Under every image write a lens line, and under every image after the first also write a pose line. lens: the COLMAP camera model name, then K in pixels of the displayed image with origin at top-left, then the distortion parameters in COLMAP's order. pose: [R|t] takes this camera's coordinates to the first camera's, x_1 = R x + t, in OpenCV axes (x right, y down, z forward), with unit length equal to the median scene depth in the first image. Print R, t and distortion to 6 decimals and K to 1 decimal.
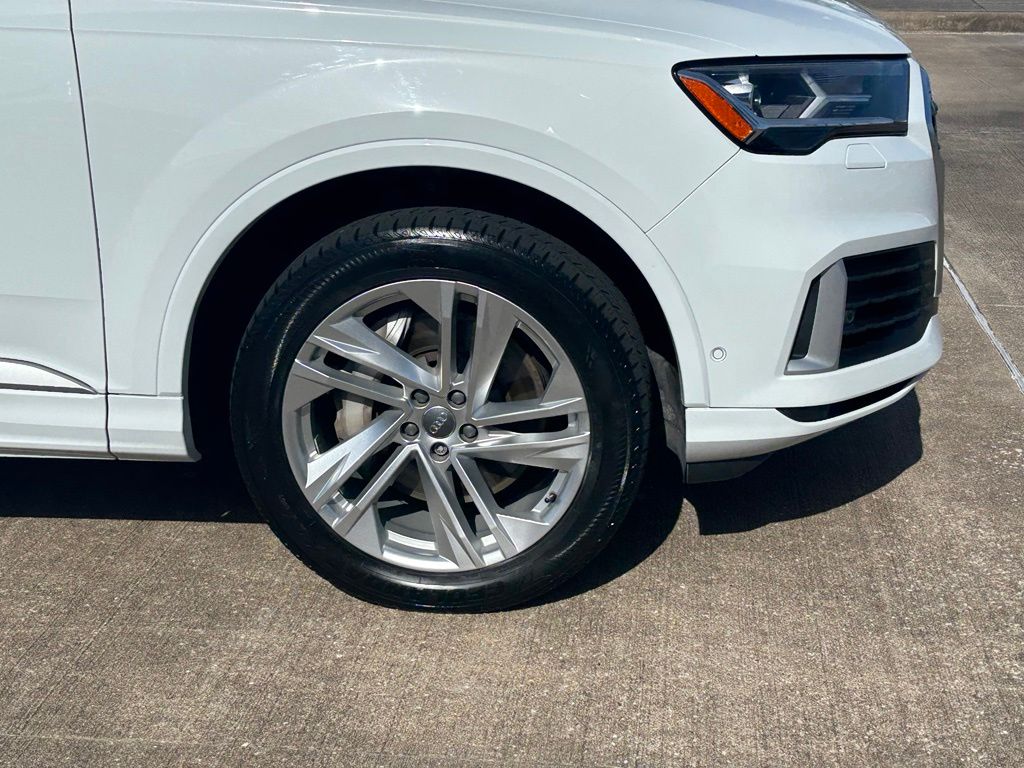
lens RADIAL K [[1539.3, 0, 512.0], [0, 1539.3, 384.0], [0, 0, 1]] dist [0.251304, -1.091325]
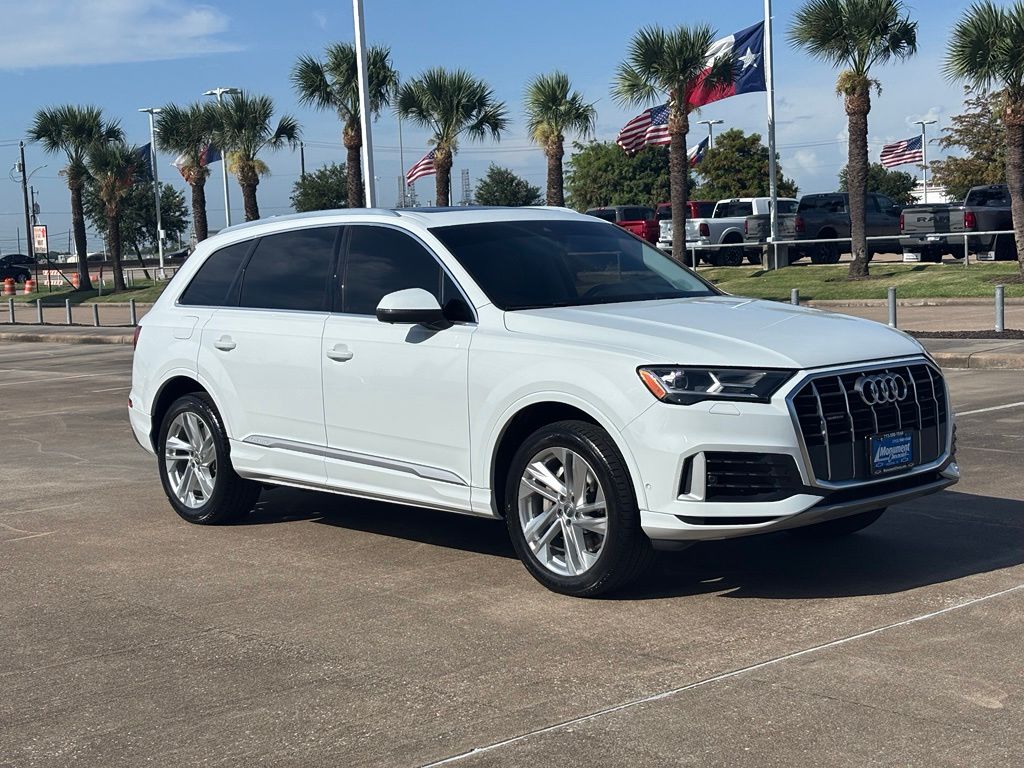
lens RADIAL K [[1539.3, 0, 512.0], [0, 1539.3, 384.0], [0, 0, 1]] dist [0.251304, -1.091325]
pose [[0.732534, 0.035418, -0.679809, 1.496912], [-0.179194, 0.973457, -0.142375, 0.189467], [0.656722, 0.226113, 0.719437, -0.809414]]
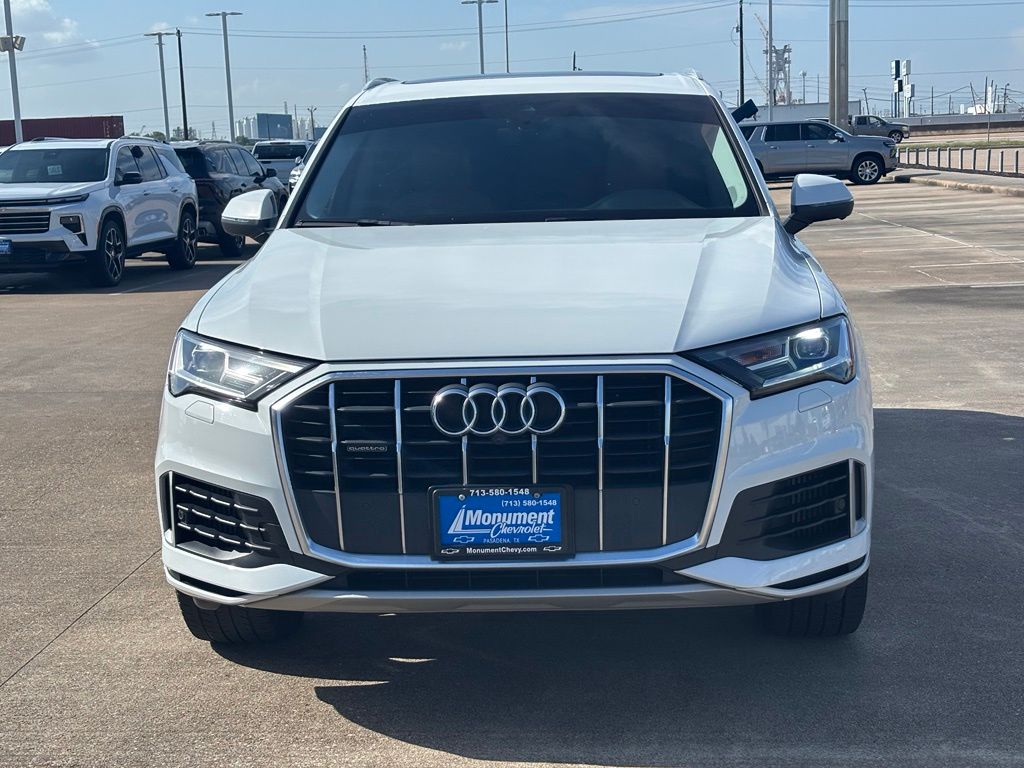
lens RADIAL K [[1539.3, 0, 512.0], [0, 1539.3, 384.0], [0, 0, 1]] dist [0.251304, -1.091325]
pose [[0.030256, 0.162344, -0.986270, 1.620453], [-0.279408, 0.948760, 0.147599, -0.455113], [0.959696, 0.271106, 0.074065, 1.143610]]
